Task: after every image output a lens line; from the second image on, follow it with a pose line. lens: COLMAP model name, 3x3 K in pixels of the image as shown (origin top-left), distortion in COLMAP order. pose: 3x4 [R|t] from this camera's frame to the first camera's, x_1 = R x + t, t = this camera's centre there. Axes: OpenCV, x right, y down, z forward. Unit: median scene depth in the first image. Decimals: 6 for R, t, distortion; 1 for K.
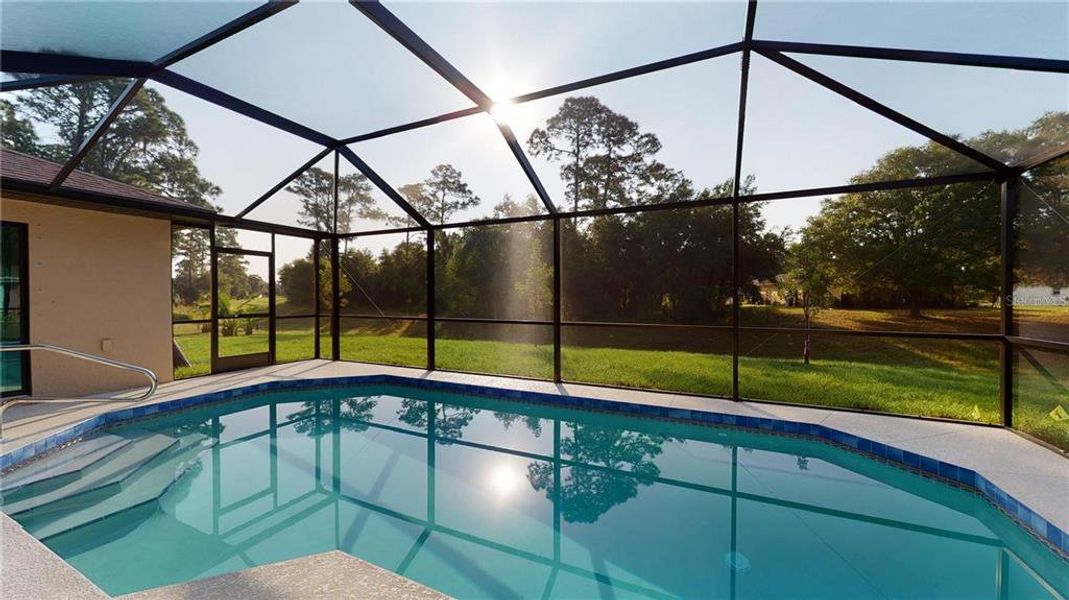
lens RADIAL K [[390.2, 0, 537.2], [0, 390.2, 299.5], [0, 0, 1]] dist [0.003393, -0.000606]
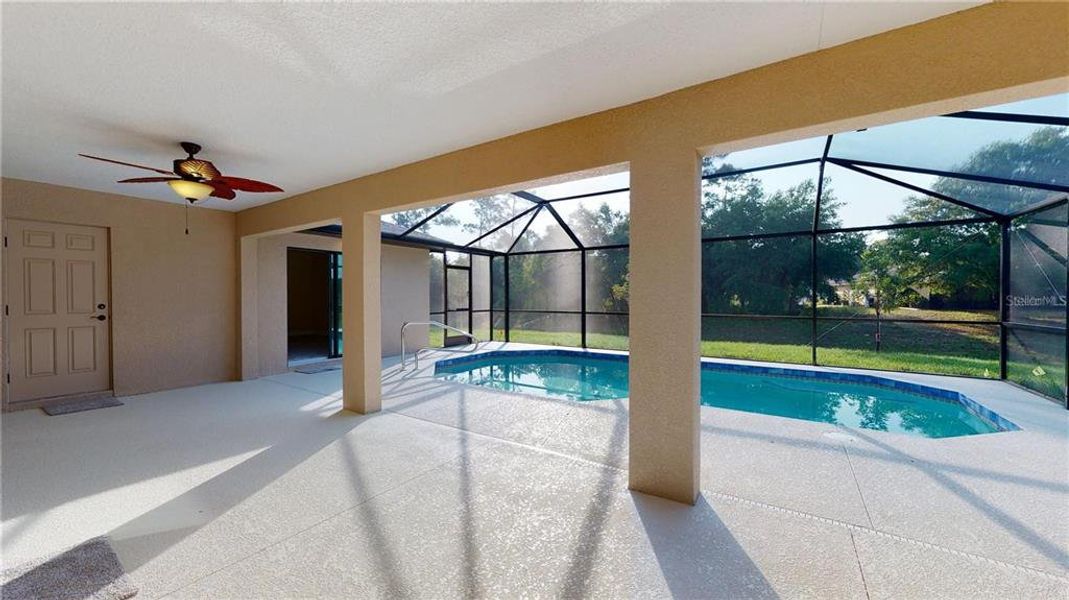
lens RADIAL K [[390.2, 0, 536.0], [0, 390.2, 301.7], [0, 0, 1]] dist [0.003393, -0.000606]
pose [[0.990432, 0.000916, -0.138000, -0.102446], [-0.000196, 0.999986, 0.005229, 0.000956], [0.138003, -0.005152, 0.990418, -0.188784]]
